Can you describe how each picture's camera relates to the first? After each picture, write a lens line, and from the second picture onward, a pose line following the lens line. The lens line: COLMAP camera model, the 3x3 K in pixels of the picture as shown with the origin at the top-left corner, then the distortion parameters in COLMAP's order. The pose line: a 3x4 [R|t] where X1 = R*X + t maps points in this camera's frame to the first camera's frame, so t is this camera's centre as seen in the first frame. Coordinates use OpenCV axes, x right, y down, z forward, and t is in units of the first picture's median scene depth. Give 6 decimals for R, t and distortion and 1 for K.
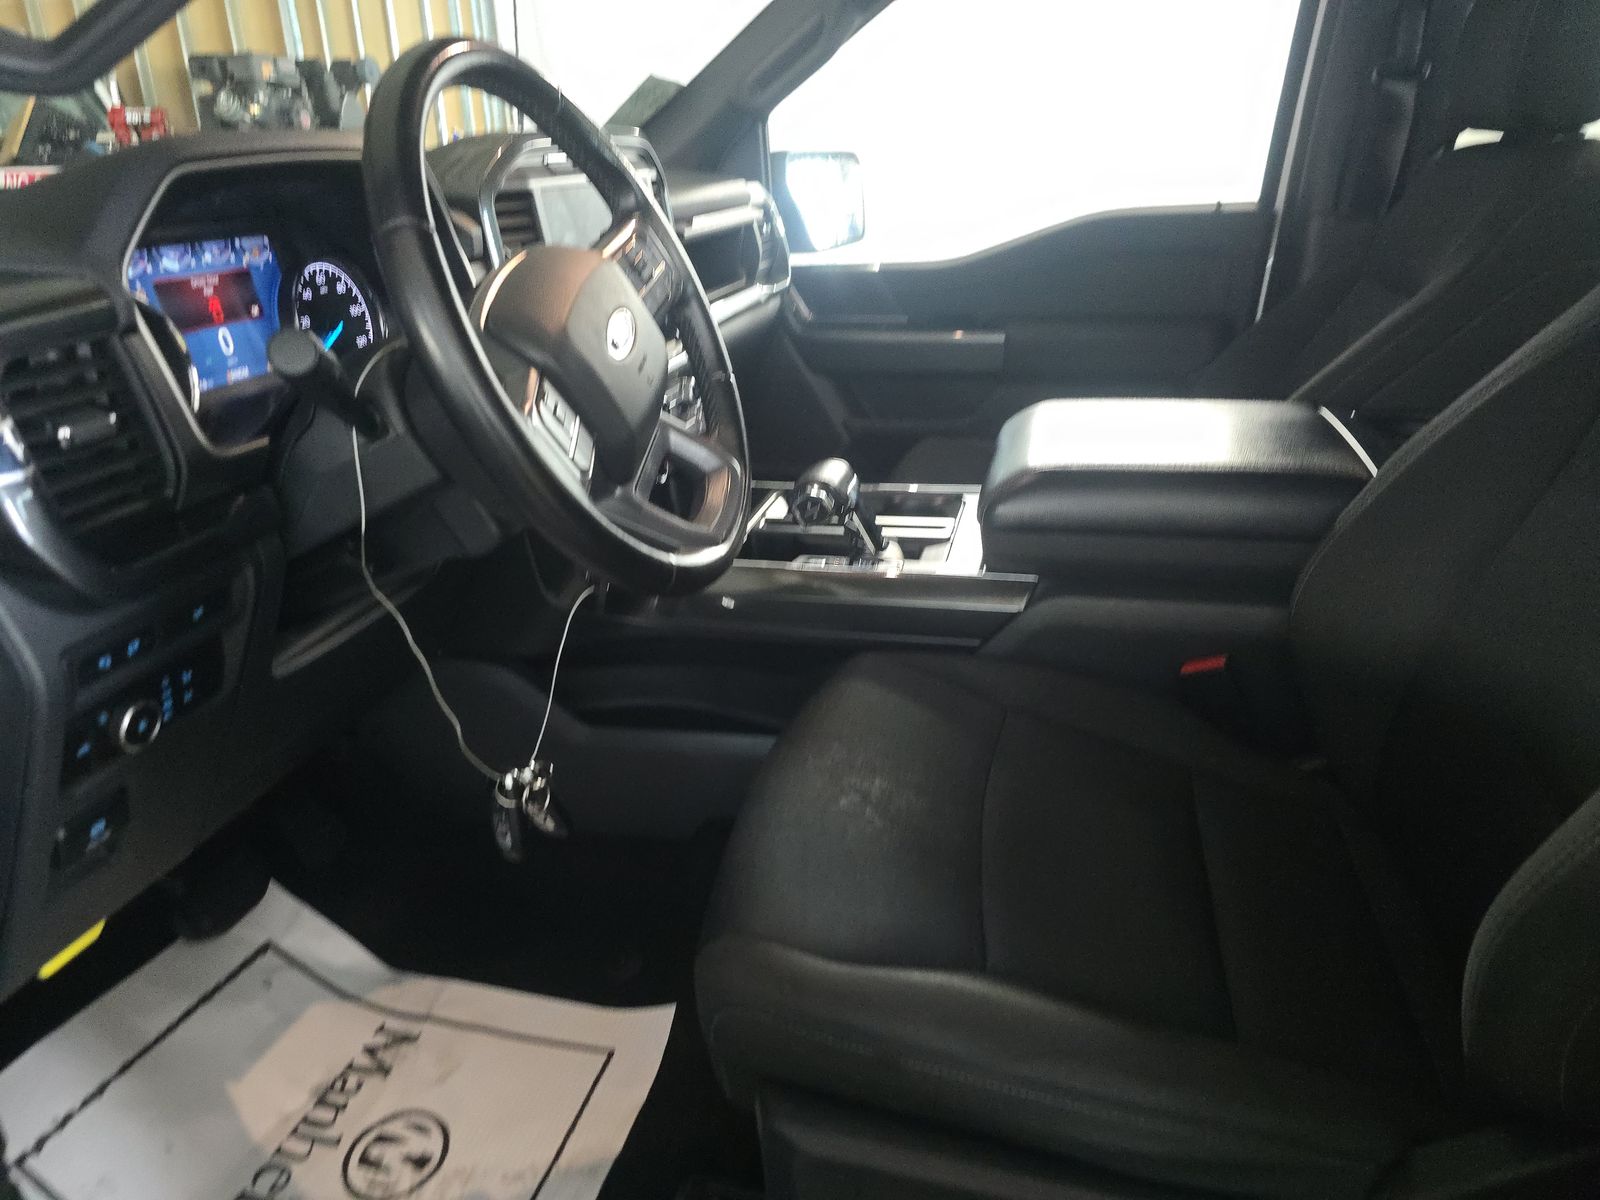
lens RADIAL K [[1095.4, 0, 790.4], [0, 1095.4, 599.7], [0, 0, 1]] dist [0.044596, -0.048644]
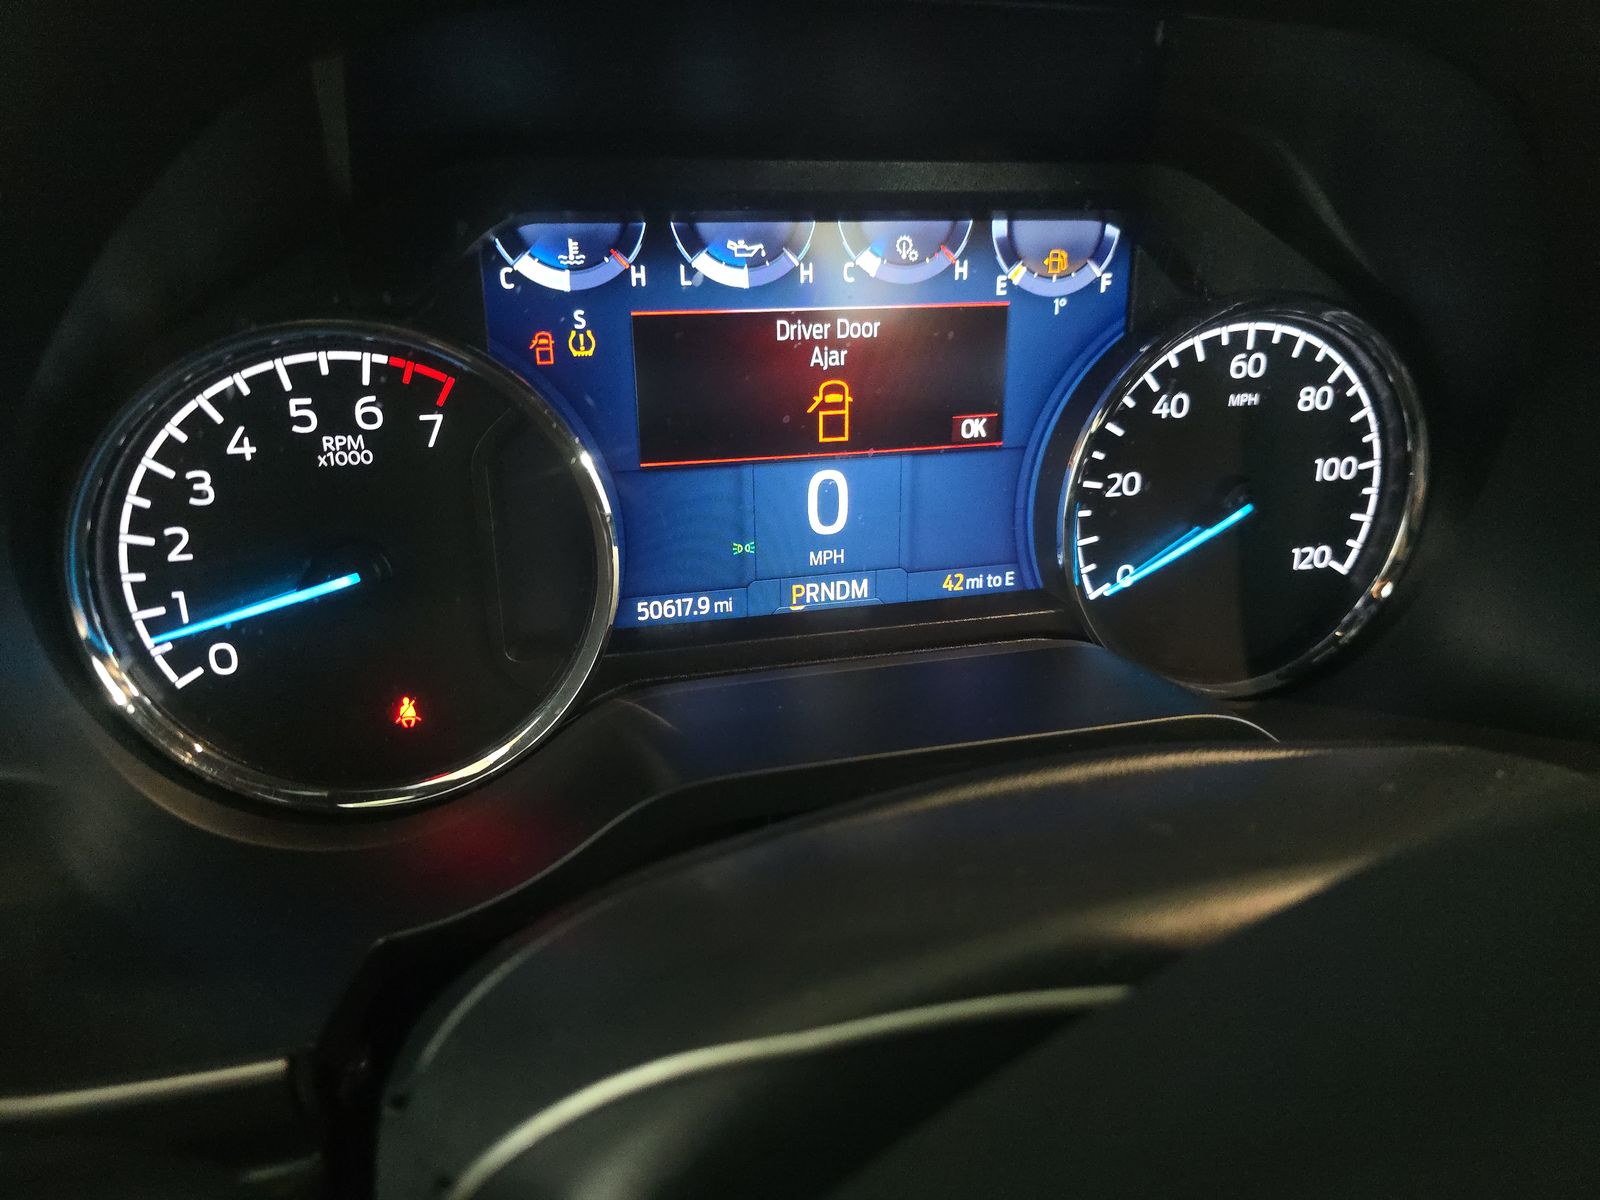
lens RADIAL K [[1095.4, 0, 791.6], [0, 1095.4, 602.0], [0, 0, 1]] dist [0.044596, -0.048644]
pose [[0.493923, 0.413615, -0.764829, -0.206086], [-0.371149, 0.895744, 0.244727, -0.248547], [0.786313, 0.162990, 0.595941, 0.685739]]
